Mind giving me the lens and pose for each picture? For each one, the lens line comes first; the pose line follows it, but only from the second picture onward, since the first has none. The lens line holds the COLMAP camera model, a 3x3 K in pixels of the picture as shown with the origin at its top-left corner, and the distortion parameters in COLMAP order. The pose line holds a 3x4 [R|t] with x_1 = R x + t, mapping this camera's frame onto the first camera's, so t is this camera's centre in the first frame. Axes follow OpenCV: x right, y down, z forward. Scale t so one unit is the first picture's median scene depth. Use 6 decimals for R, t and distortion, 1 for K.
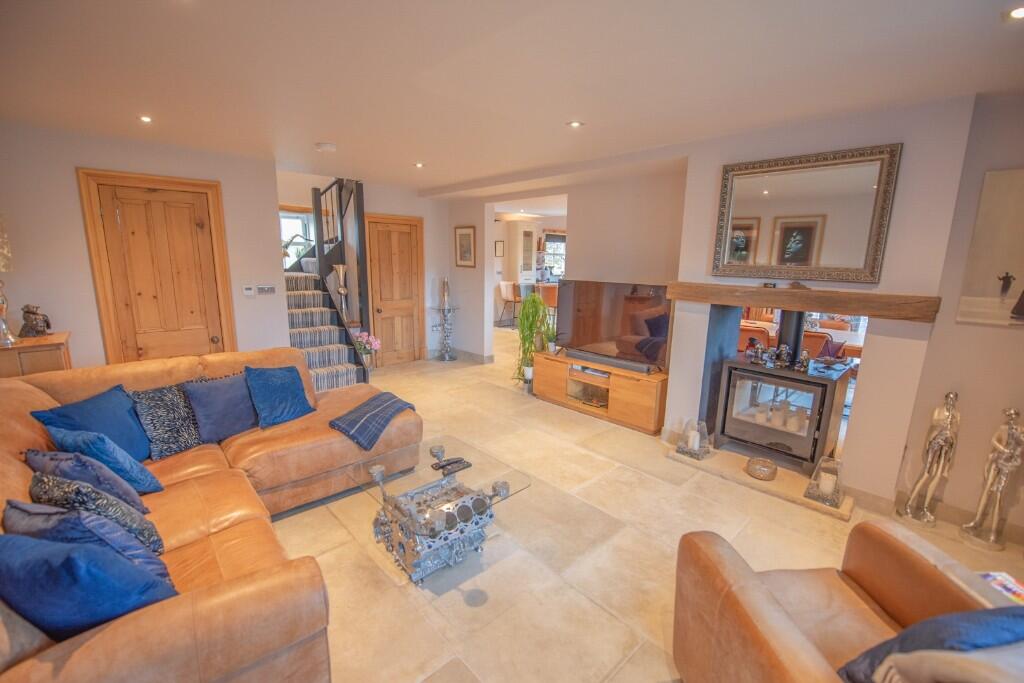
lens RADIAL K [[429.0, 0, 512.0], [0, 429.0, 341.5], [0, 0, 1]] dist [-0.015268, -0.000231]
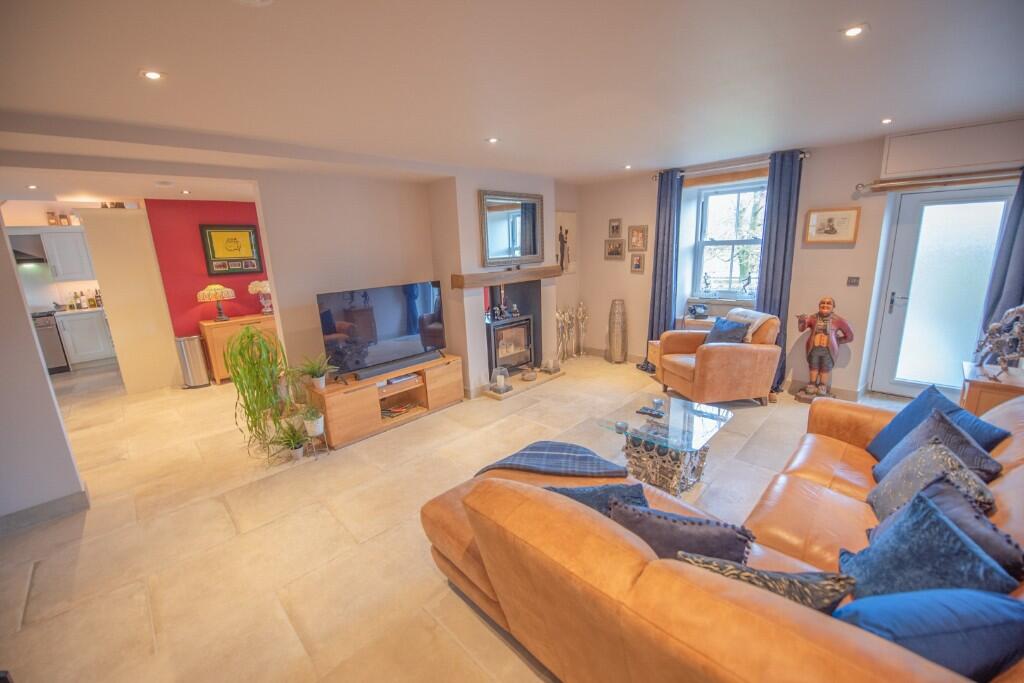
lens RADIAL K [[408.0, 0, 510.3], [0, 408.0, 341.8], [0, 0, 1]] dist [-0.012931, -0.003649]
pose [[-0.029351, -0.244378, 0.969236, -0.722886], [0.236438, 0.940439, 0.244278, -0.183483], [-0.971203, 0.236334, 0.030177, 0.741233]]
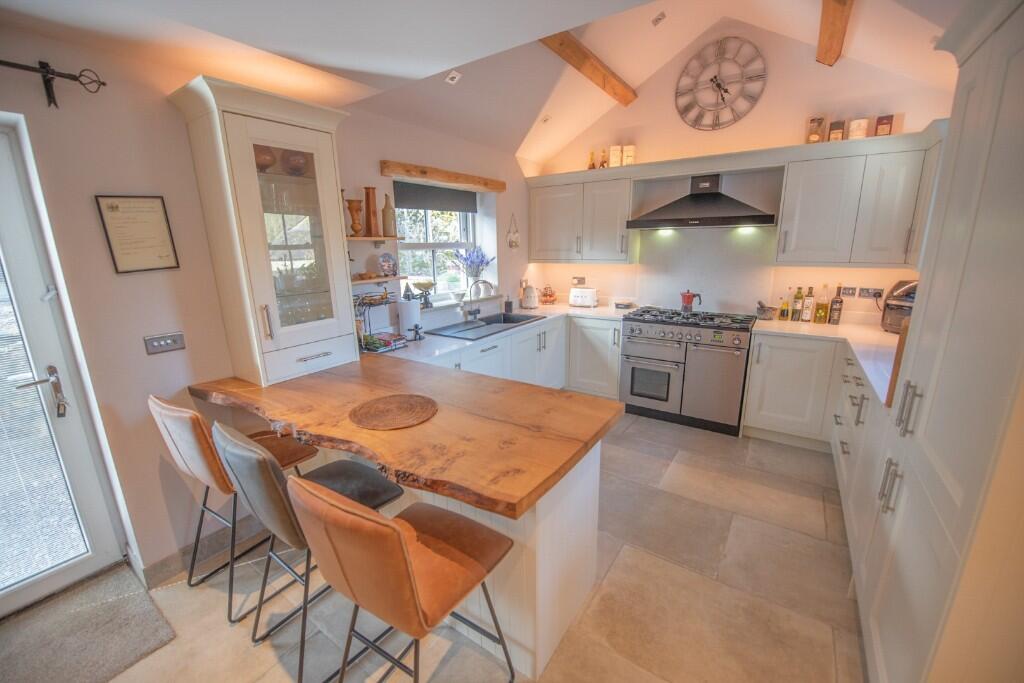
lens RADIAL K [[408.0, 0, 510.3], [0, 408.0, 341.8], [0, 0, 1]] dist [-0.012931, -0.003649]
pose [[0.977619, -0.083065, 0.193290, 0.241246], [0.074728, 0.995947, 0.050044, -0.374697], [-0.196664, -0.034480, 0.979865, 1.801936]]
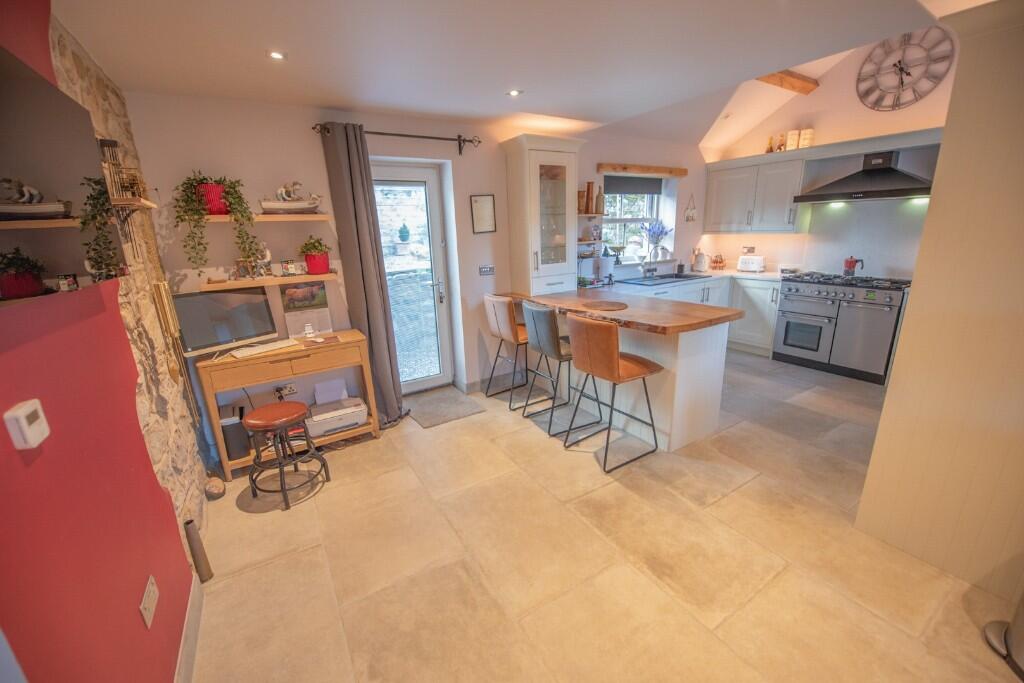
lens RADIAL K [[408.0, 0, 510.3], [0, 408.0, 341.8], [0, 0, 1]] dist [-0.012931, -0.003649]
pose [[0.976972, 0.005271, -0.213300, 0.190702], [0.011091, 0.997089, 0.075437, -0.284034], [0.213077, -0.076065, 0.974070, 1.421174]]
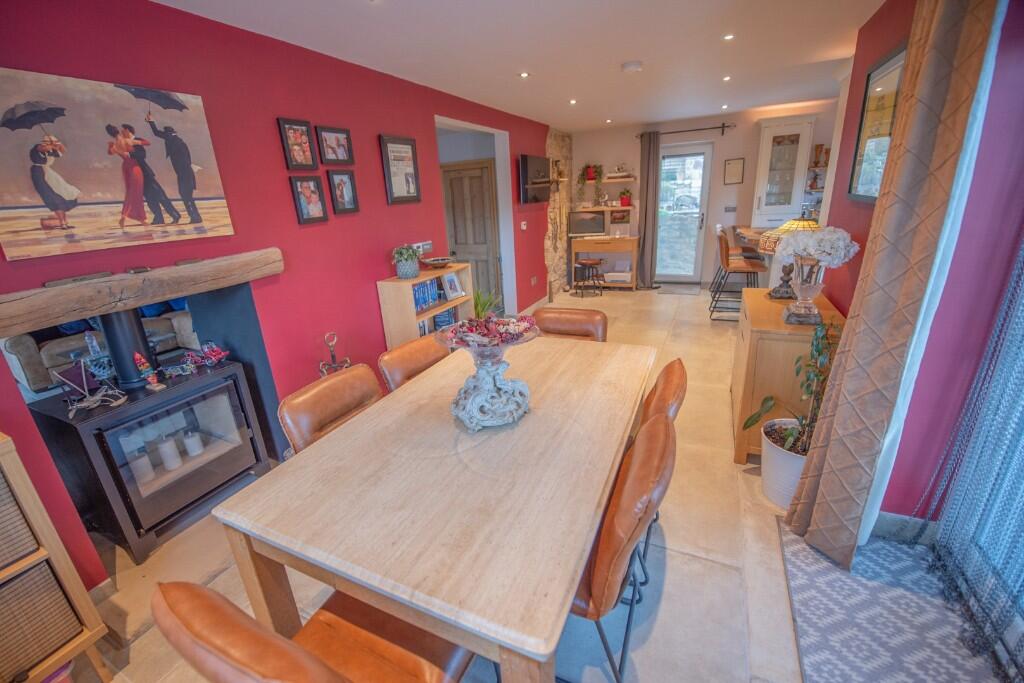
lens RADIAL K [[426.5, 0, 498.8], [0, 426.5, 343.0], [0, 0, 1]] dist [-0.012835, -0.000130]
pose [[0.352948, 0.267478, -0.896595, 1.141967], [-0.116162, 0.963380, 0.241674, -0.186311], [0.928404, 0.018852, 0.371093, 1.014702]]
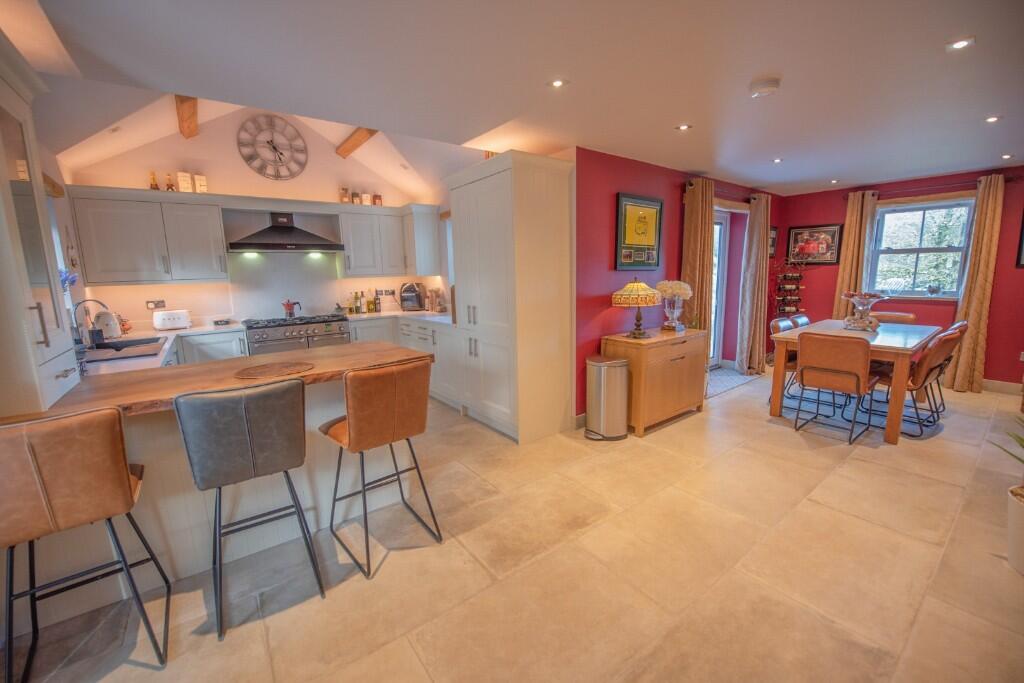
lens RADIAL K [[408.0, 0, 510.3], [0, 408.0, 341.8], [0, 0, 1]] dist [-0.012931, -0.003649]
pose [[0.114051, -0.183978, 0.976291, -0.267214], [0.219640, 0.963056, 0.155825, -0.340890], [-0.968891, 0.196660, 0.150247, 1.858655]]
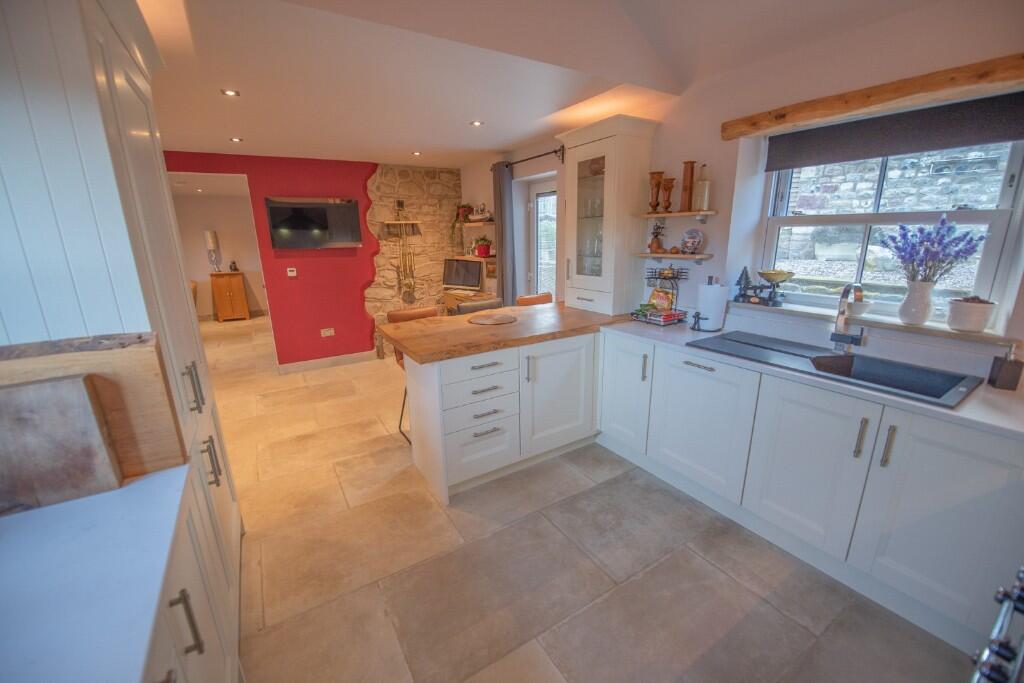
lens RADIAL K [[408.0, 0, 510.3], [0, 408.0, 341.8], [0, 0, 1]] dist [-0.012931, -0.003649]
pose [[-0.200467, 0.234177, -0.951301, 0.914592], [-0.174960, 0.946845, 0.269950, -0.460150], [0.963951, 0.220556, -0.148840, 2.387484]]
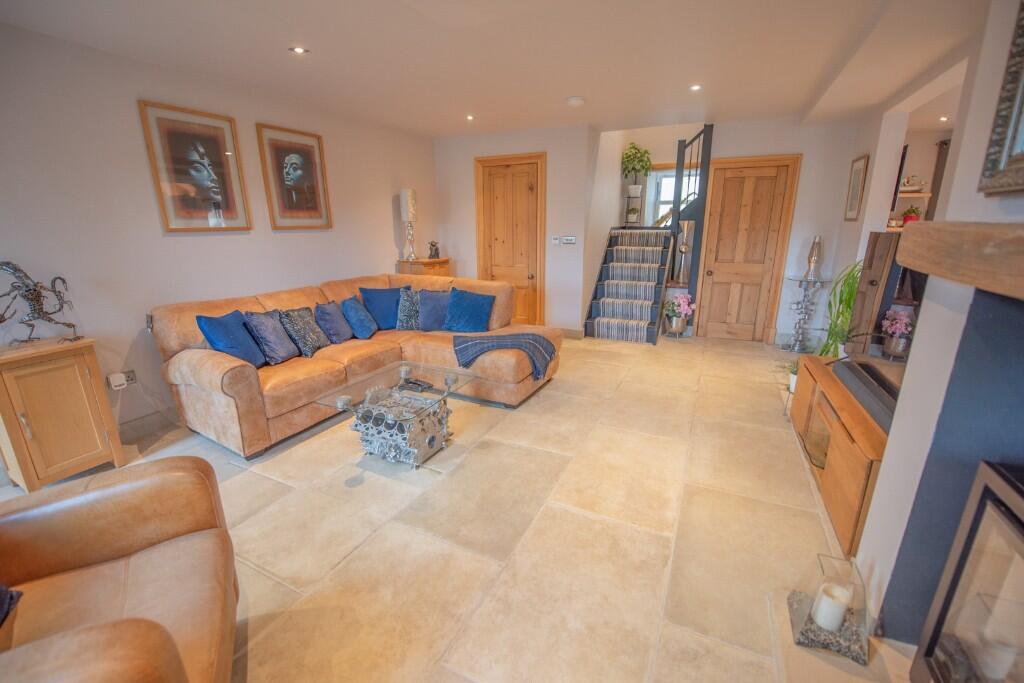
lens RADIAL K [[423.6, 0, 512.0], [0, 423.6, 341.5], [0, 0, 1]] dist [-0.013857, -0.000139]
pose [[0.361144, 0.229165, -0.903913, 0.514620], [-0.165907, 0.969658, 0.179548, -0.034469], [0.917633, 0.085123, 0.388207, 0.441000]]
